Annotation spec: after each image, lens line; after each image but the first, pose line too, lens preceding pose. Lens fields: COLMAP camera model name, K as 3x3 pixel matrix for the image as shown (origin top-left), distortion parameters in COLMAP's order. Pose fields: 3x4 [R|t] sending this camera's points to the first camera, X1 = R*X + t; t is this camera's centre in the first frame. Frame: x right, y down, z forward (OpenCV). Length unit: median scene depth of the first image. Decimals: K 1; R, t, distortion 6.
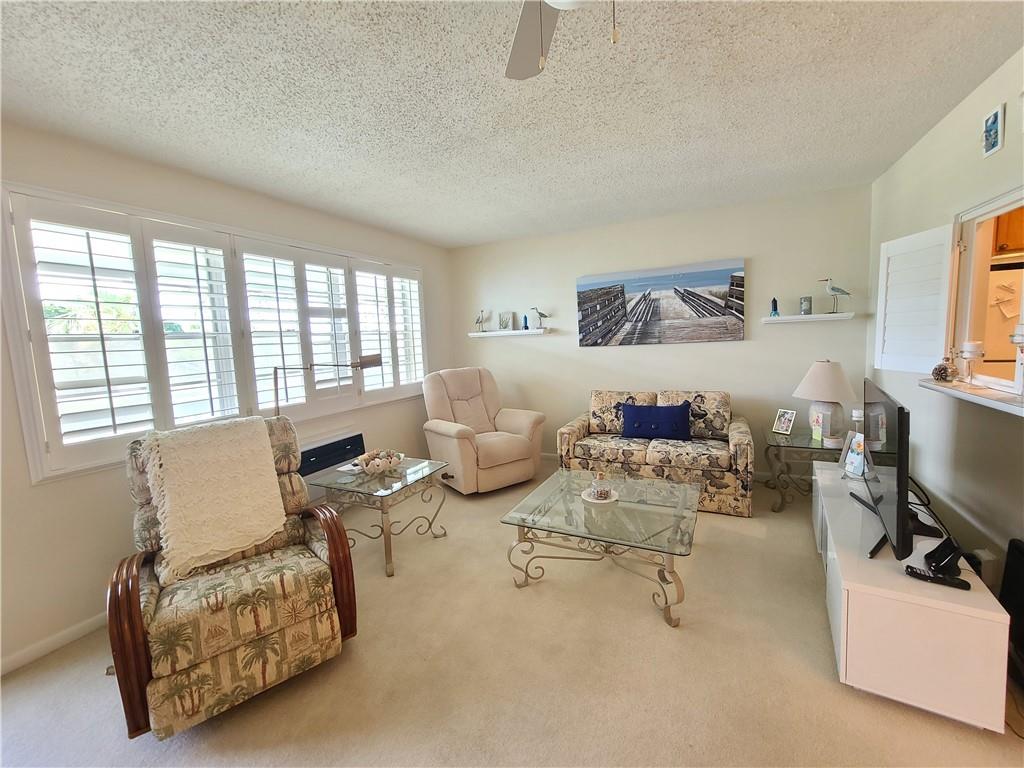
lens RADIAL K [[418.6, 0, 514.4], [0, 418.6, 379.6], [0, 0, 1]] dist [-0.001341, -0.000806]
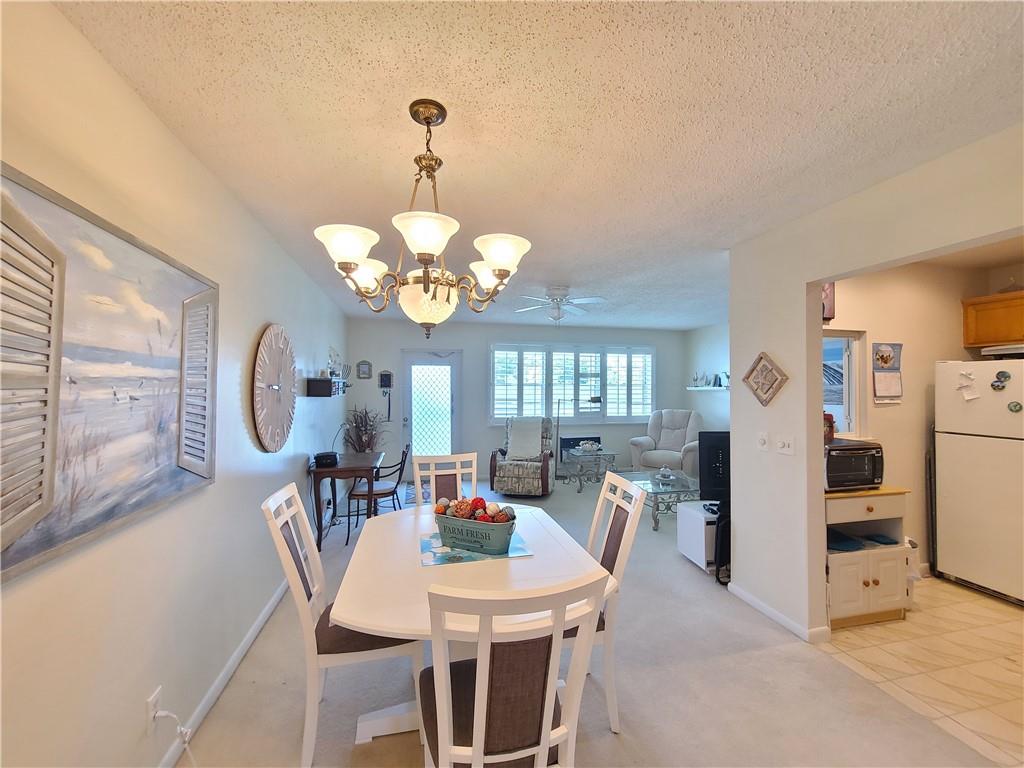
lens RADIAL K [[418.6, 0, 514.6], [0, 418.6, 379.6], [0, 0, 1]] dist [-0.001341, -0.000806]
pose [[0.632626, 0.033896, -0.773716, 0.953675], [-0.109548, 0.992913, -0.046072, -0.002331], [0.766671, 0.113905, 0.631855, -0.609356]]
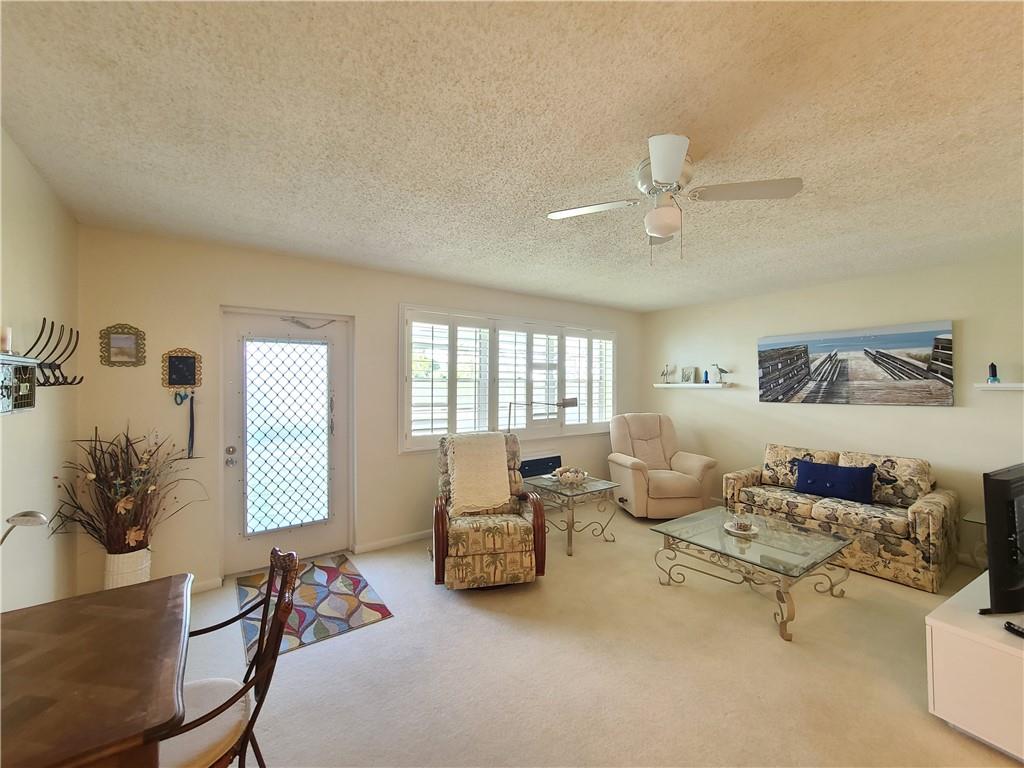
lens RADIAL K [[418.6, 0, 515.2], [0, 418.6, 379.2], [0, 0, 1]] dist [-0.001341, -0.000806]
pose [[0.883670, 0.040480, -0.466357, 0.134871], [-0.087981, 0.992862, -0.080530, 0.006615], [0.459768, 0.112192, 0.880923, -0.305044]]
